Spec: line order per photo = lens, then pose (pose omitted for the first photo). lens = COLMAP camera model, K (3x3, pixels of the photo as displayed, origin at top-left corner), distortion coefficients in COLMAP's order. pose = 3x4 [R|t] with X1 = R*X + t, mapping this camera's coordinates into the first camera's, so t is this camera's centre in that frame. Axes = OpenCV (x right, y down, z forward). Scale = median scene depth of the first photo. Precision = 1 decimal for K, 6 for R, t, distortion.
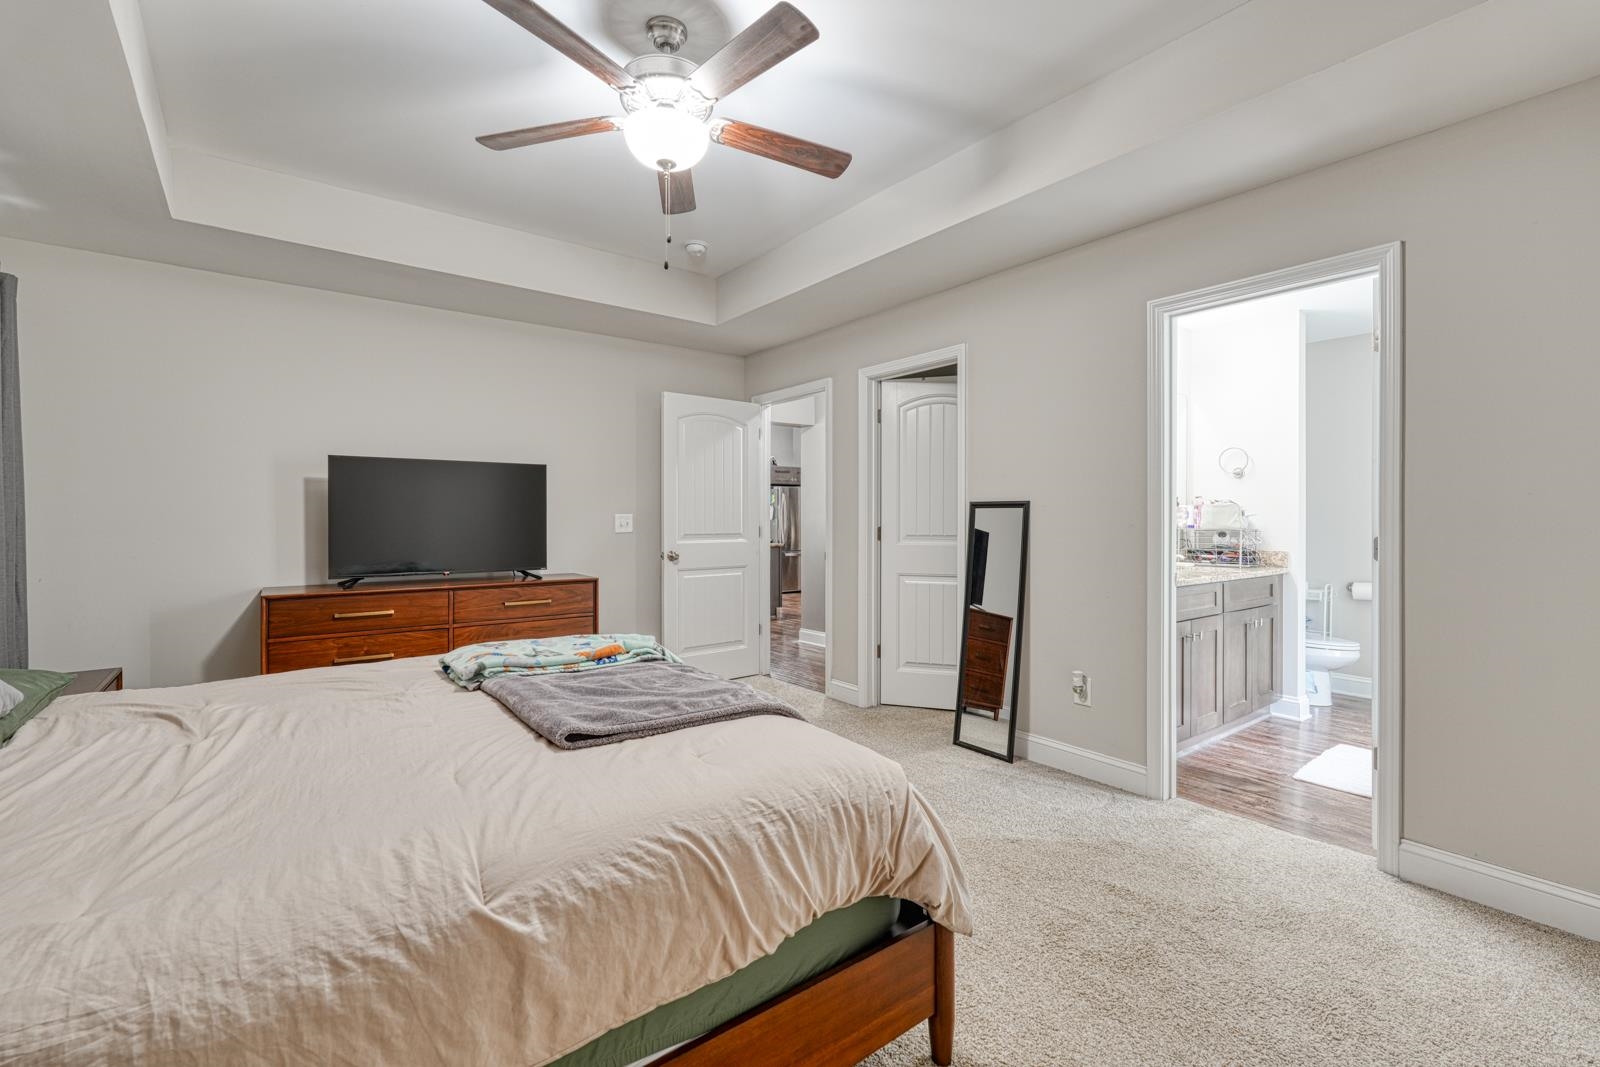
lens RADIAL K [[697.4, 0, 831.0], [0, 697.4, 520.5], [0, 0, 1]] dist [0.005391, 0.000908]
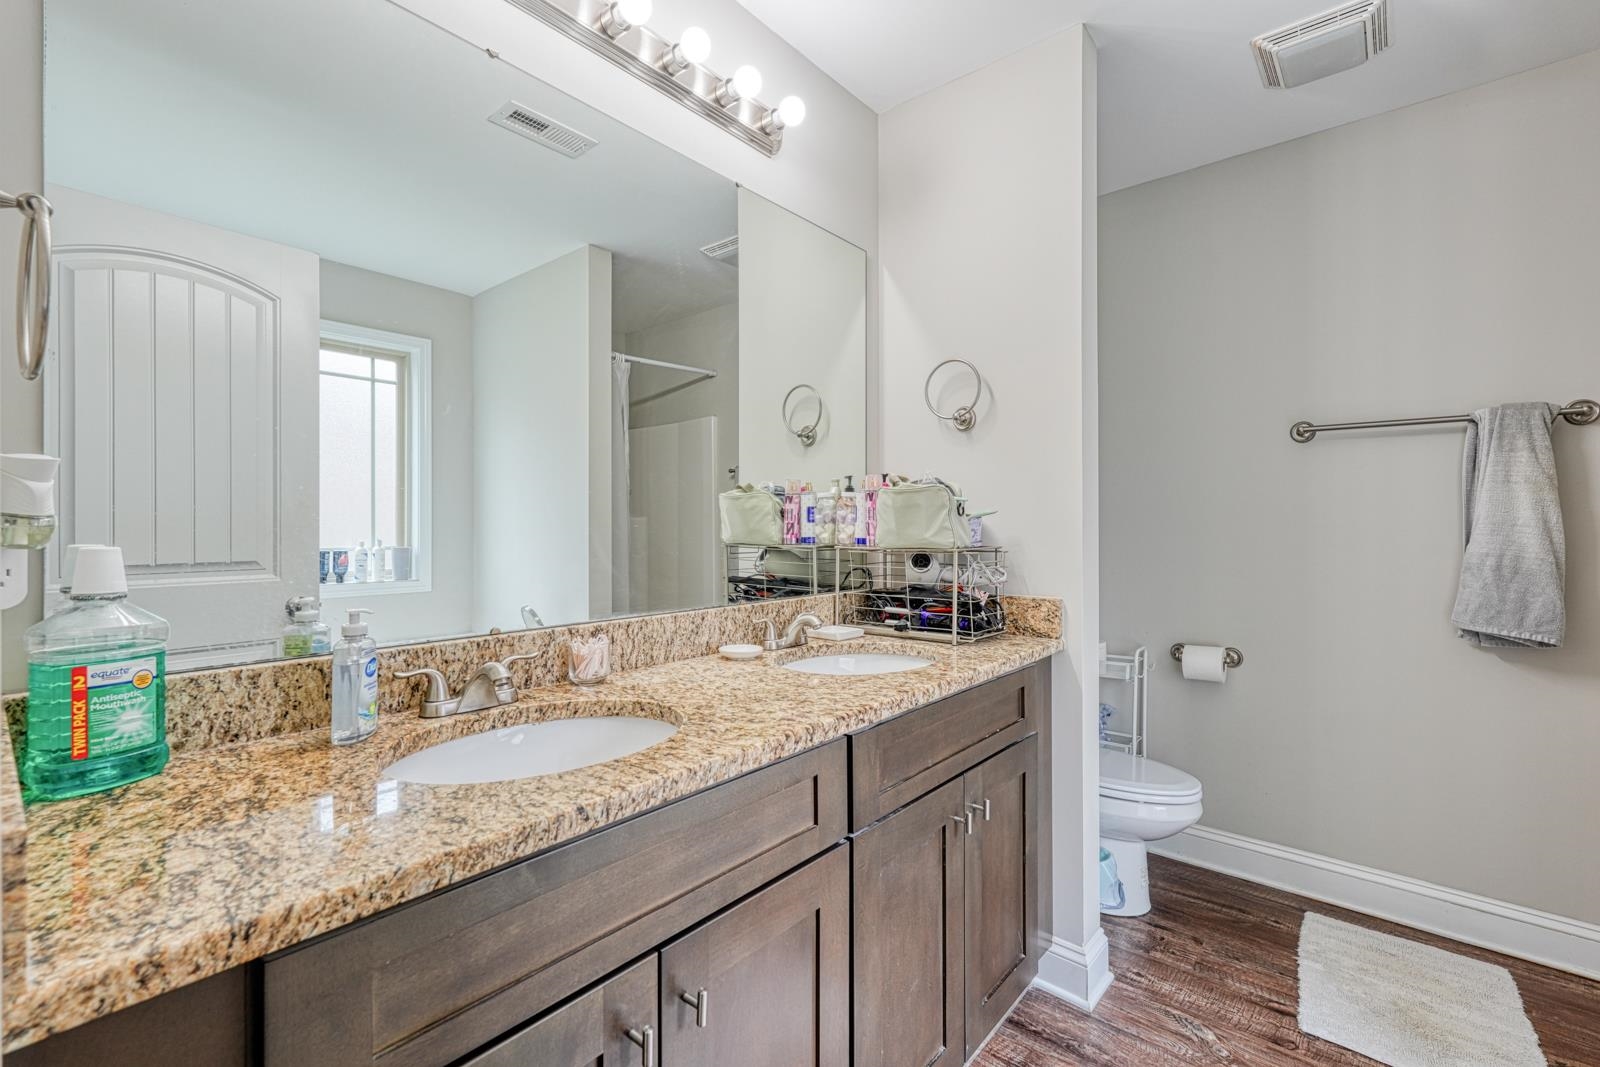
lens RADIAL K [[697.4, 0, 805.2], [0, 697.4, 529.2], [0, 0, 1]] dist [0.005391, 0.000908]
pose [[0.981615, -0.008530, 0.190683, 0.410070], [0.006694, 0.999925, 0.010271, -0.003454], [-0.190756, -0.008806, 0.981598, 0.599404]]
